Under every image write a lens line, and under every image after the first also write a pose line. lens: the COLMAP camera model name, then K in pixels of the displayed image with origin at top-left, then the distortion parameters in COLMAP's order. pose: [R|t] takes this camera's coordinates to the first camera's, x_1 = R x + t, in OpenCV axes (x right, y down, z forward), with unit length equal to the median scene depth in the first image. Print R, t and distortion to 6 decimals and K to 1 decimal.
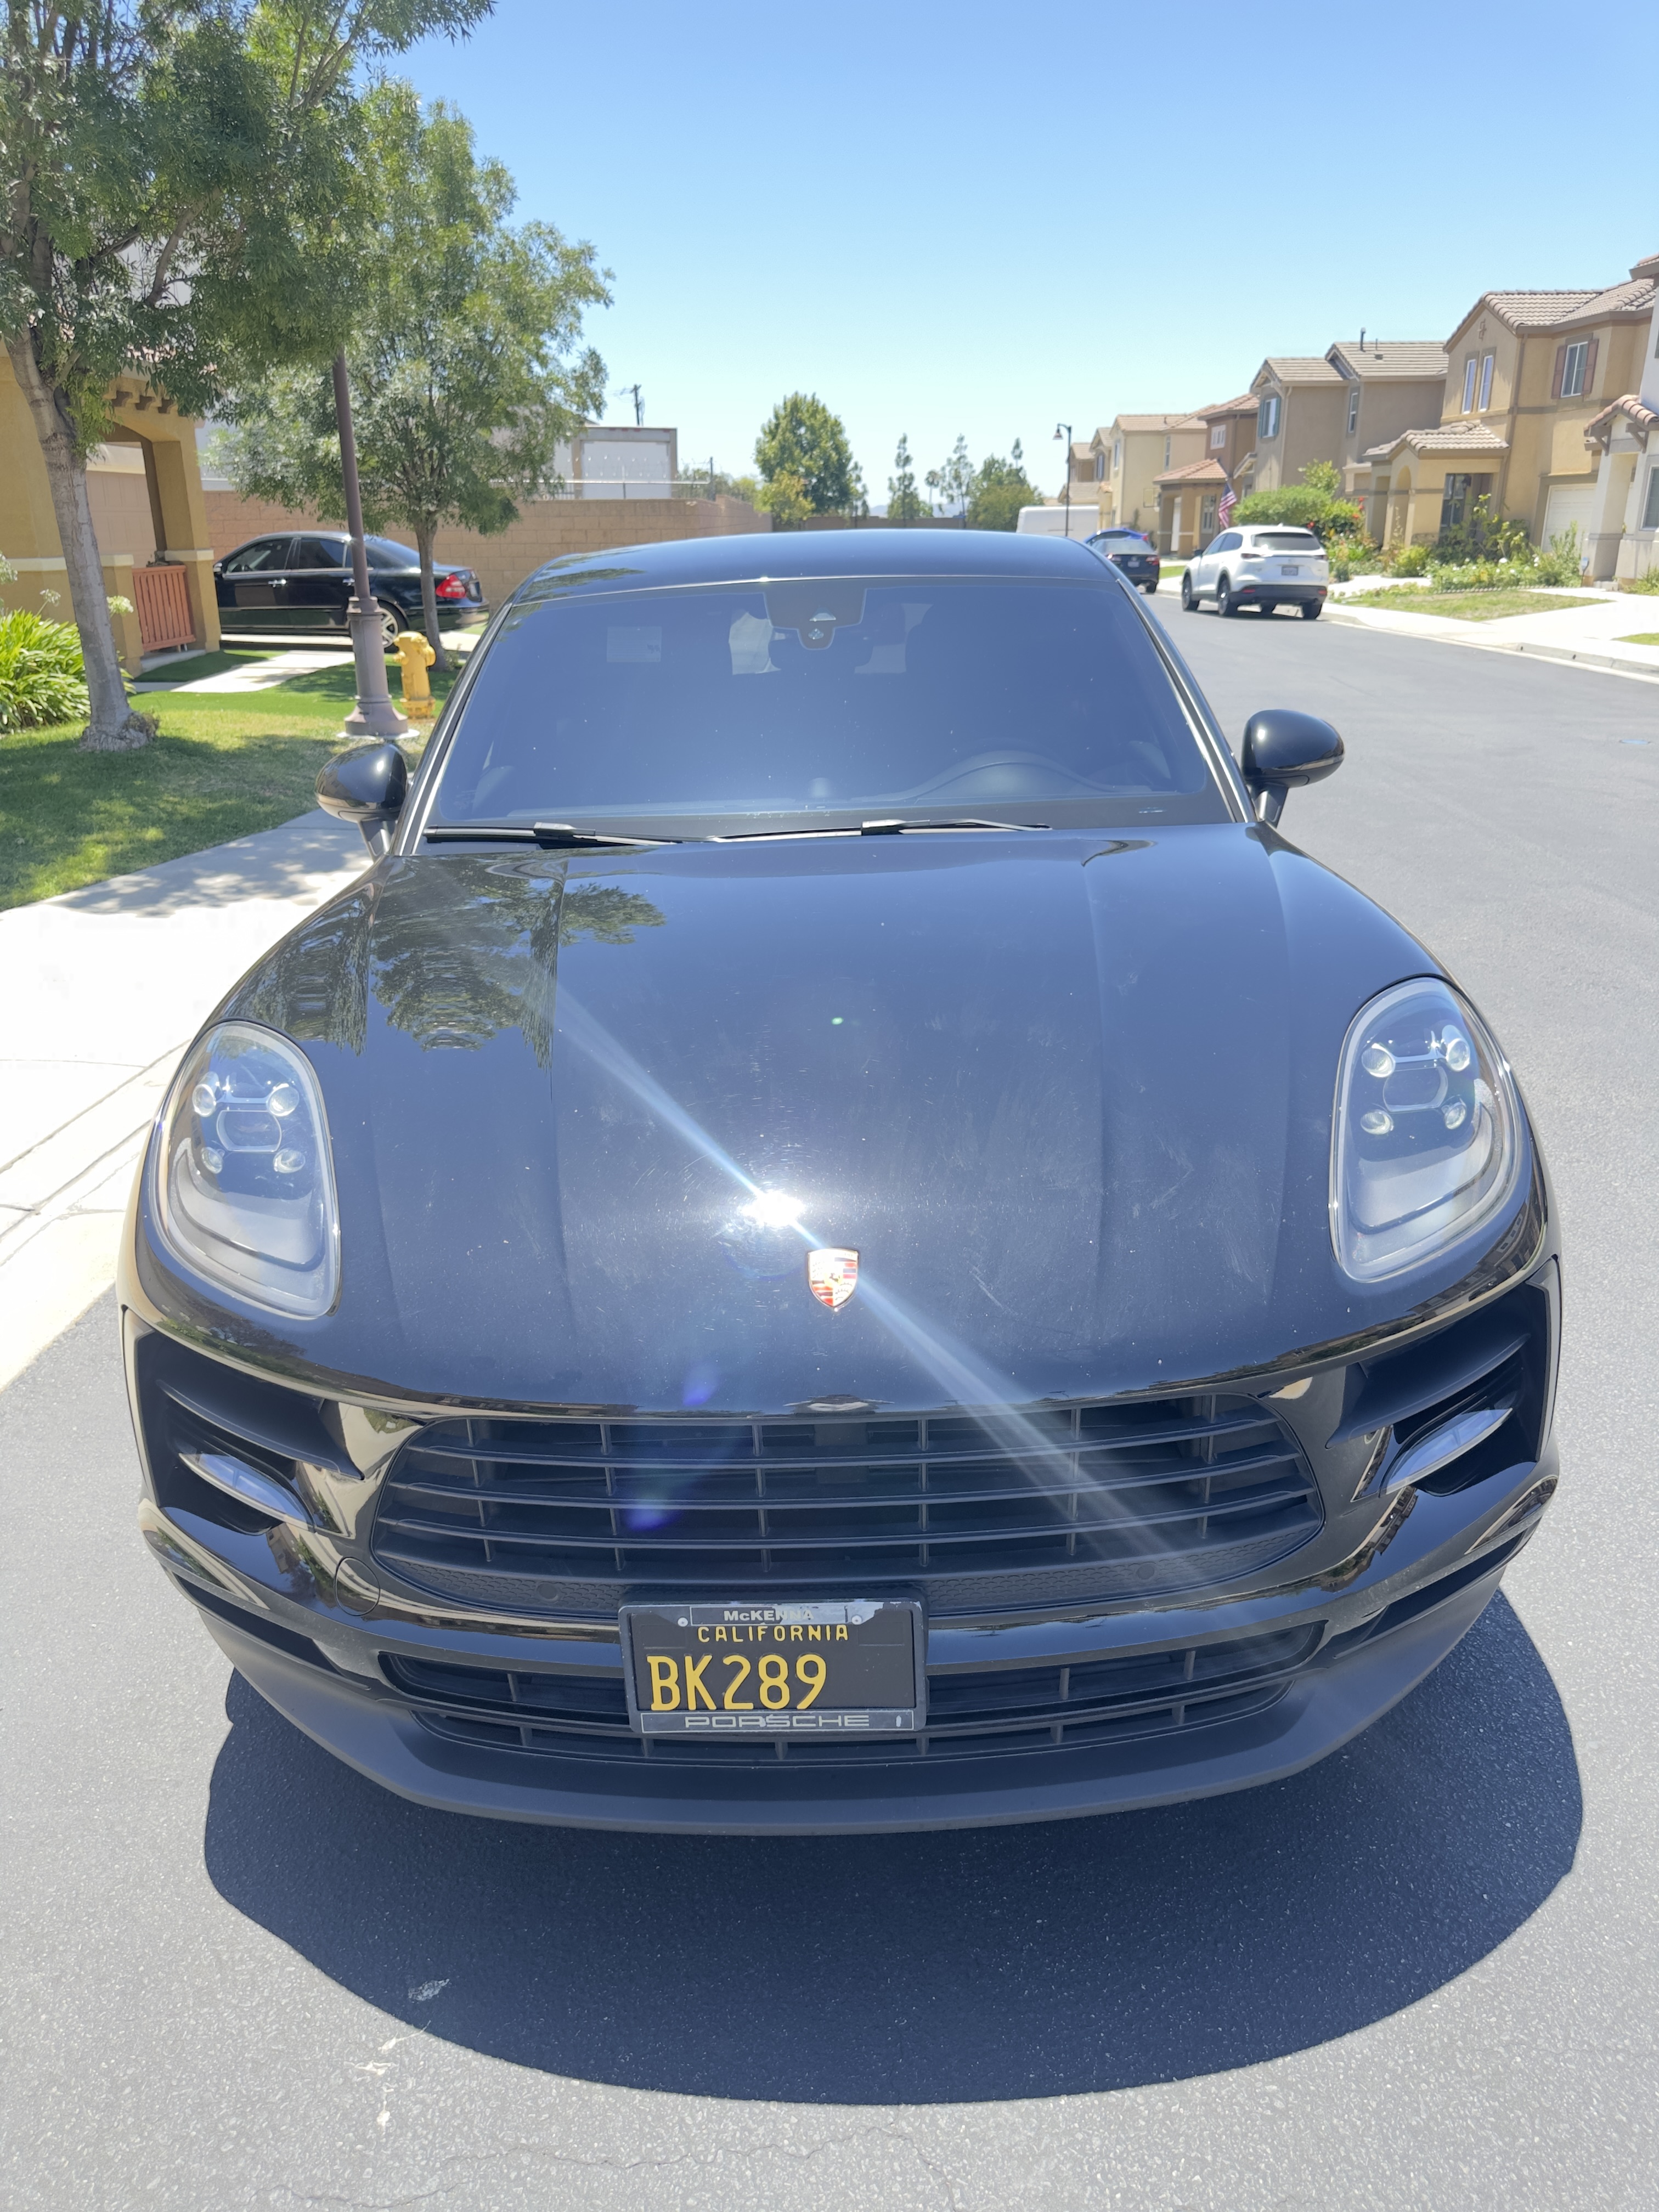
lens RADIAL K [[1518.2, 0, 775.9], [0, 1518.2, 1099.6], [0, 0, 1]] dist [-0.001794, 0.027216]
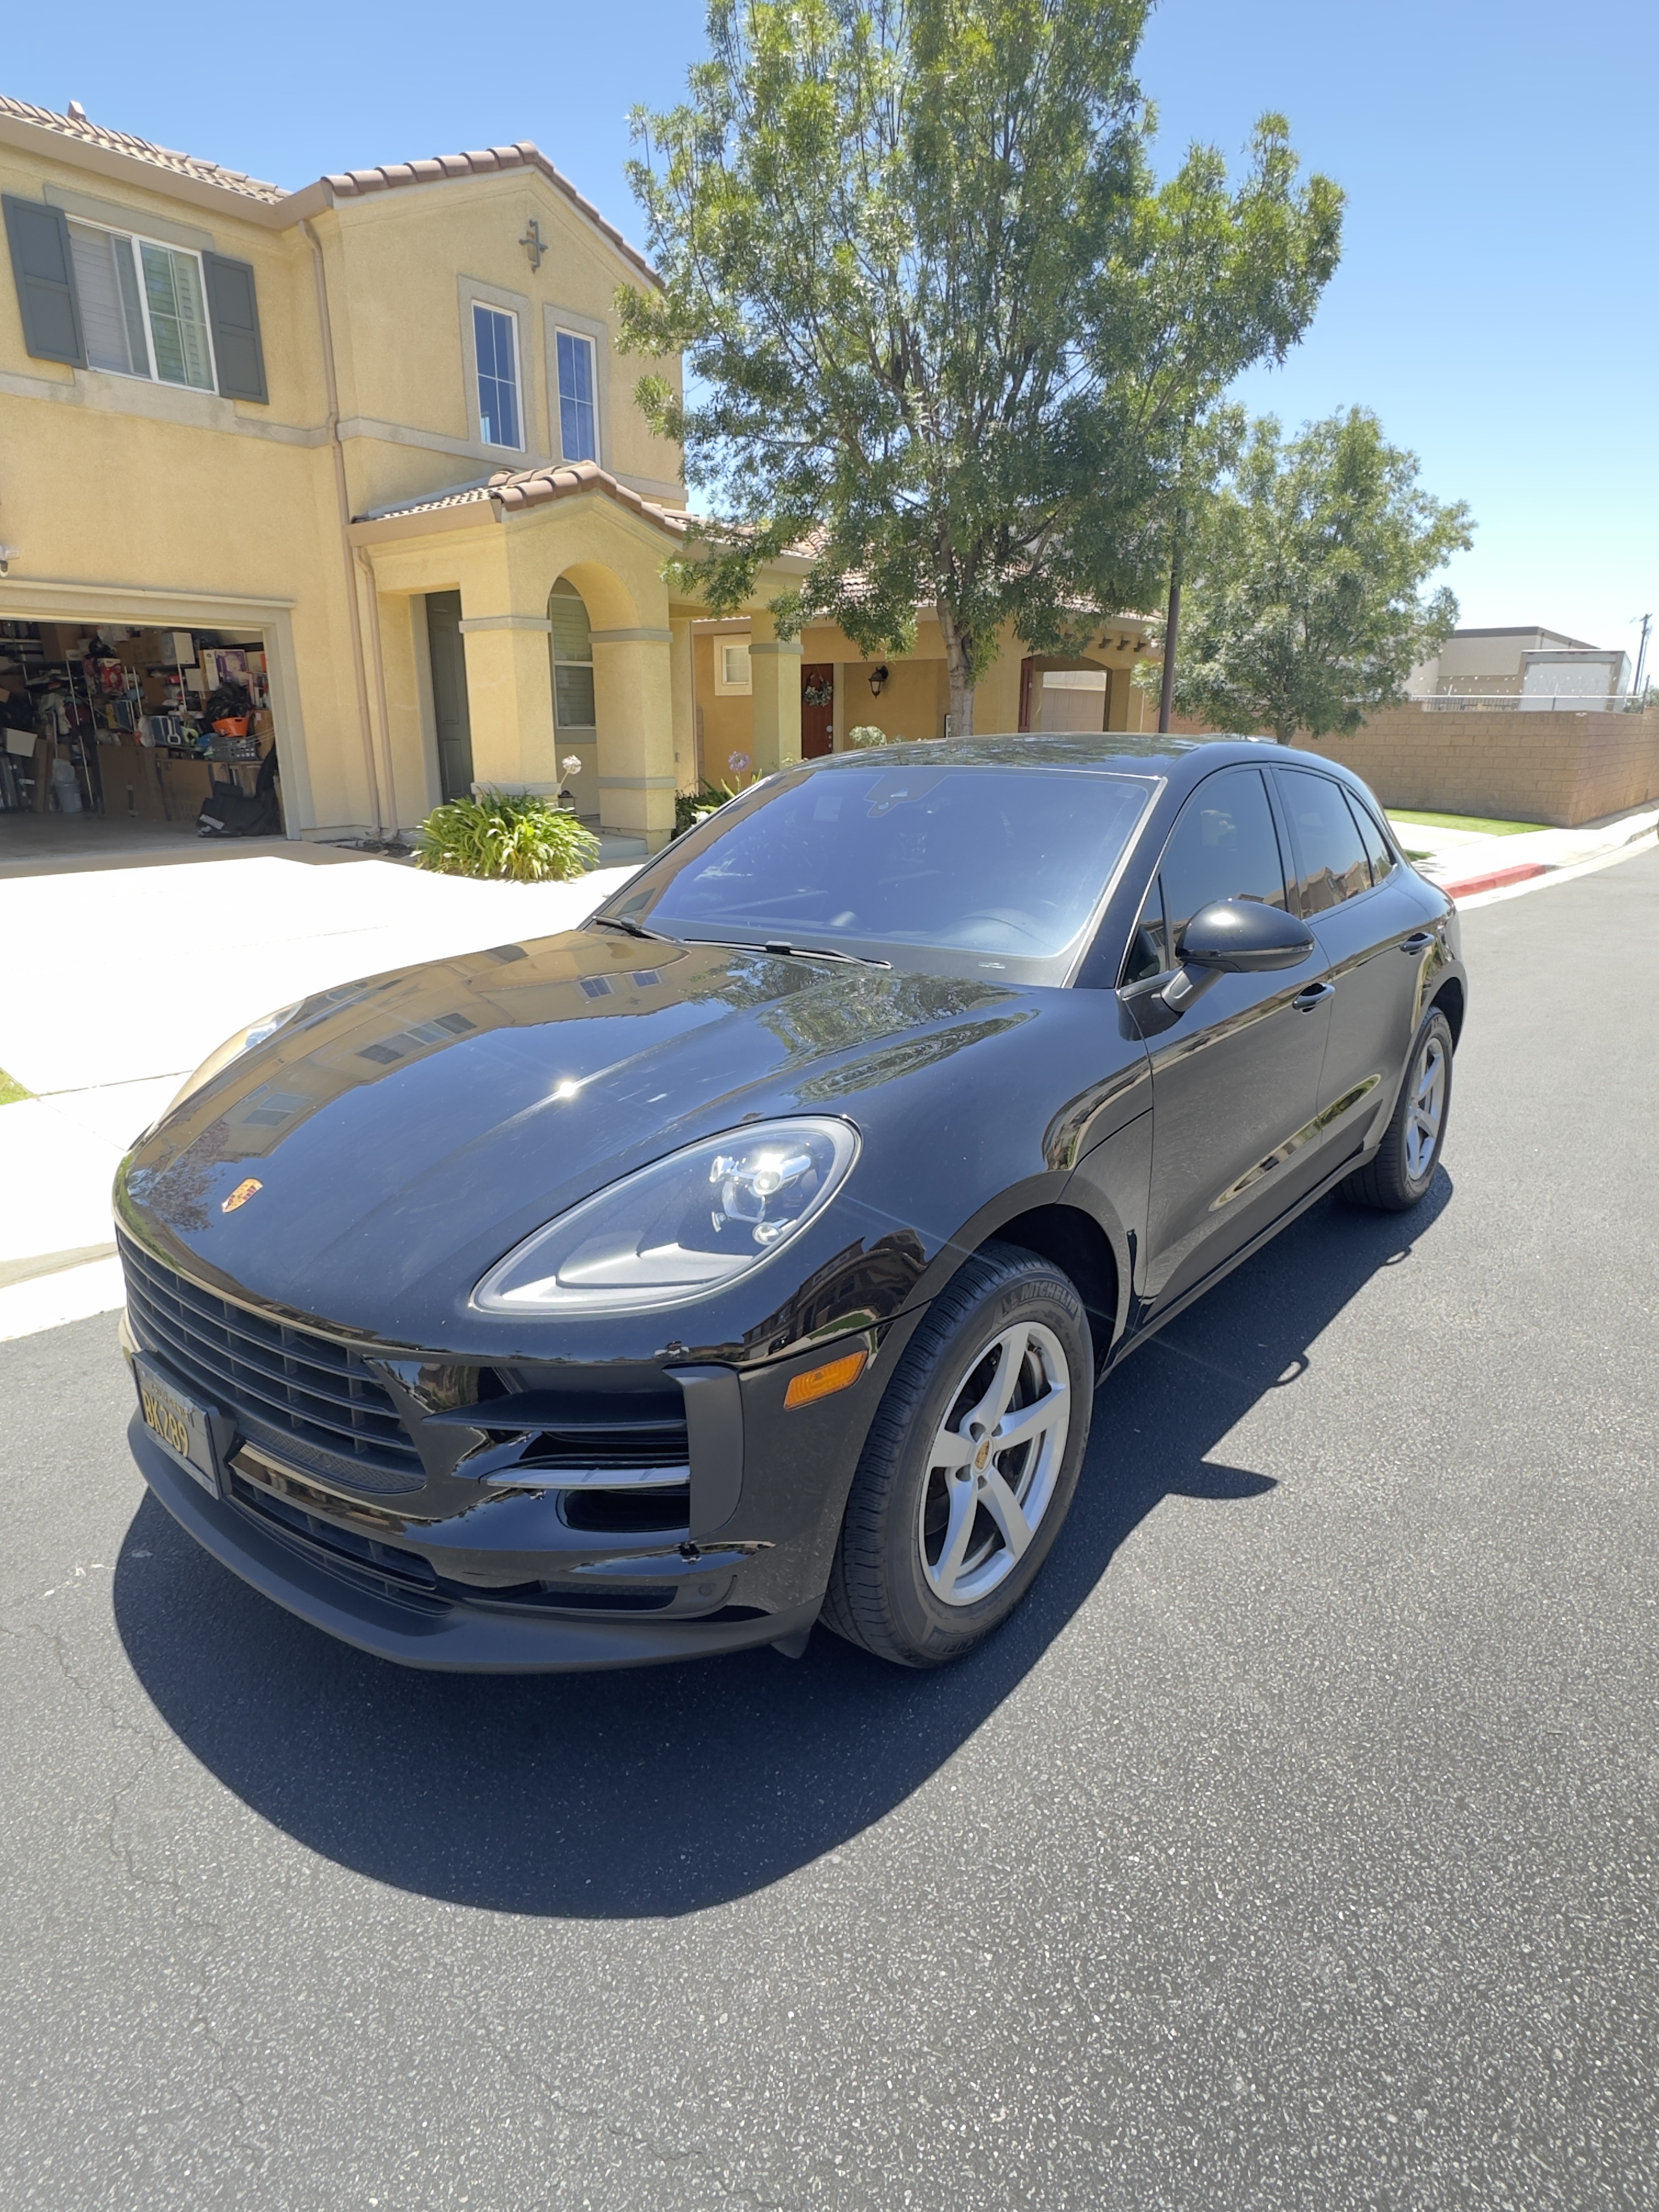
lens RADIAL K [[1176.2, 0, 823.9], [0, 1176.2, 1098.0], [0, 0, 1]] dist [0.003446, -0.013342]
pose [[0.780417, 0.207697, -0.589755, 0.990953], [-0.239672, 0.970541, 0.024645, -0.137430], [0.577500, 0.122114, 0.807206, 0.269692]]
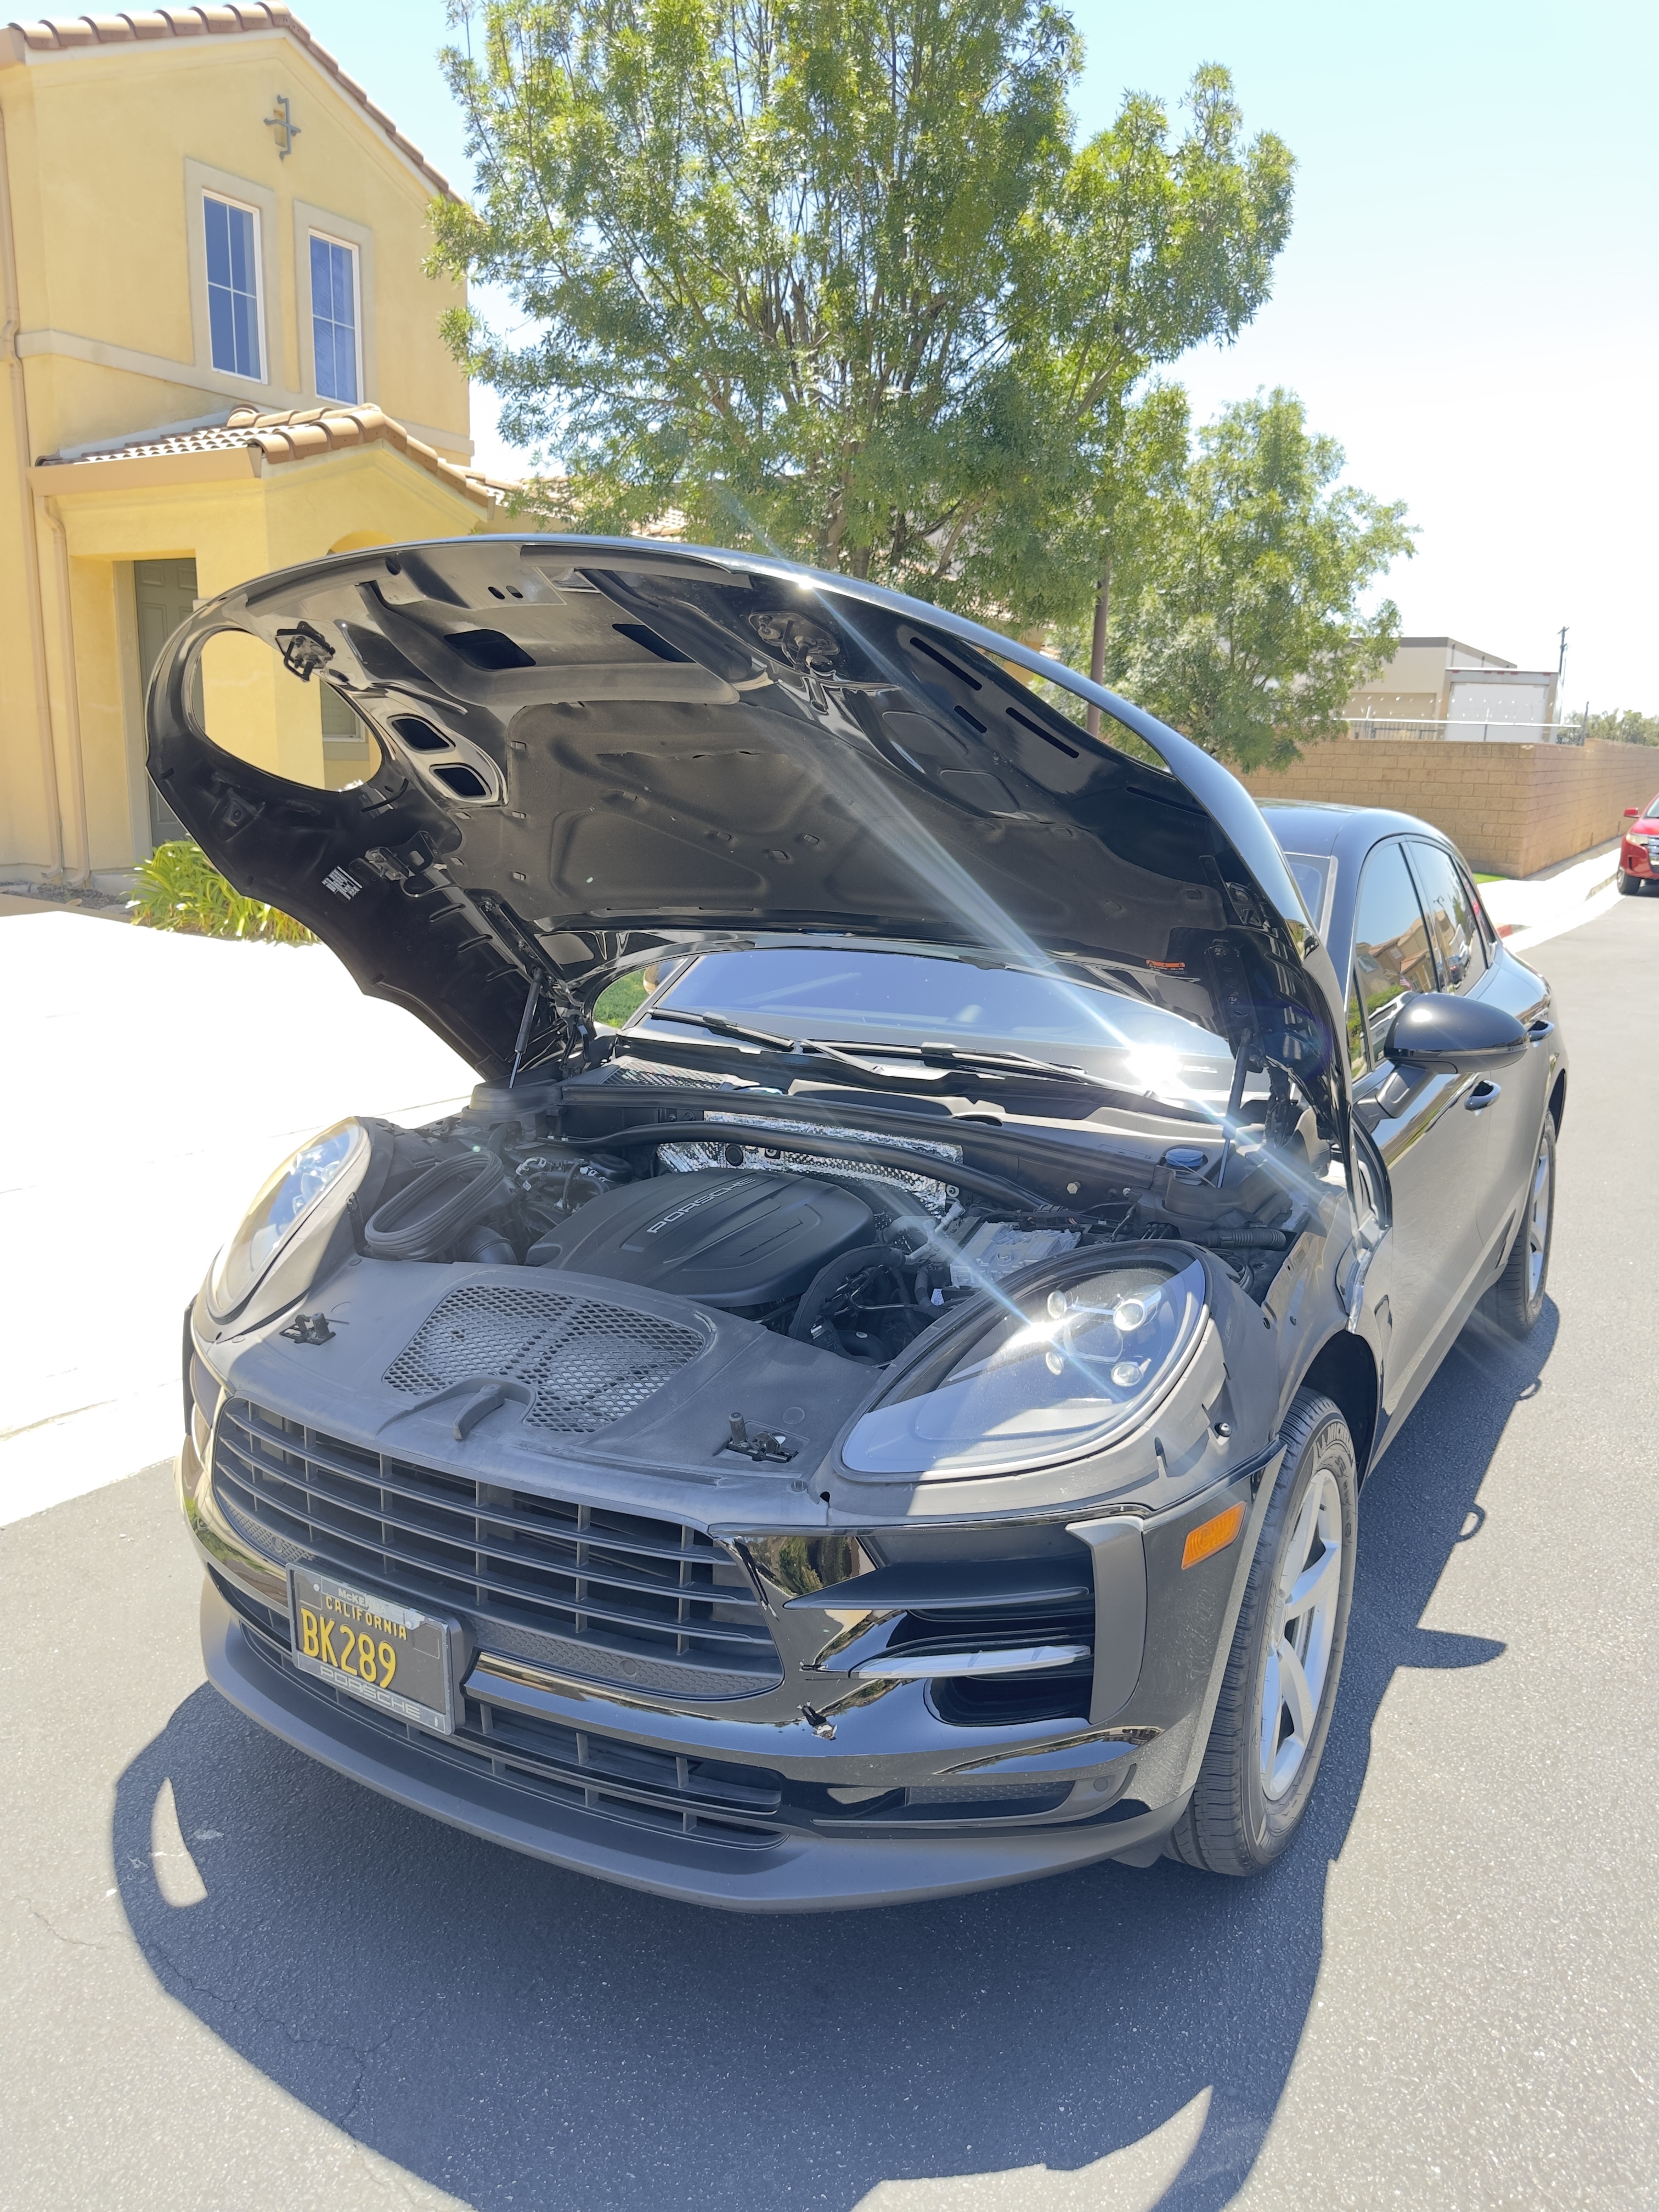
lens RADIAL K [[1558.1, 0, 822.3], [0, 1558.1, 1106.7], [0, 0, 1]] dist [0.012948, -0.023084]
pose [[0.867110, 0.154394, -0.473585, 0.744201], [-0.217556, 0.972661, -0.081236, -0.050782], [0.448096, 0.173472, 0.876994, -0.086276]]
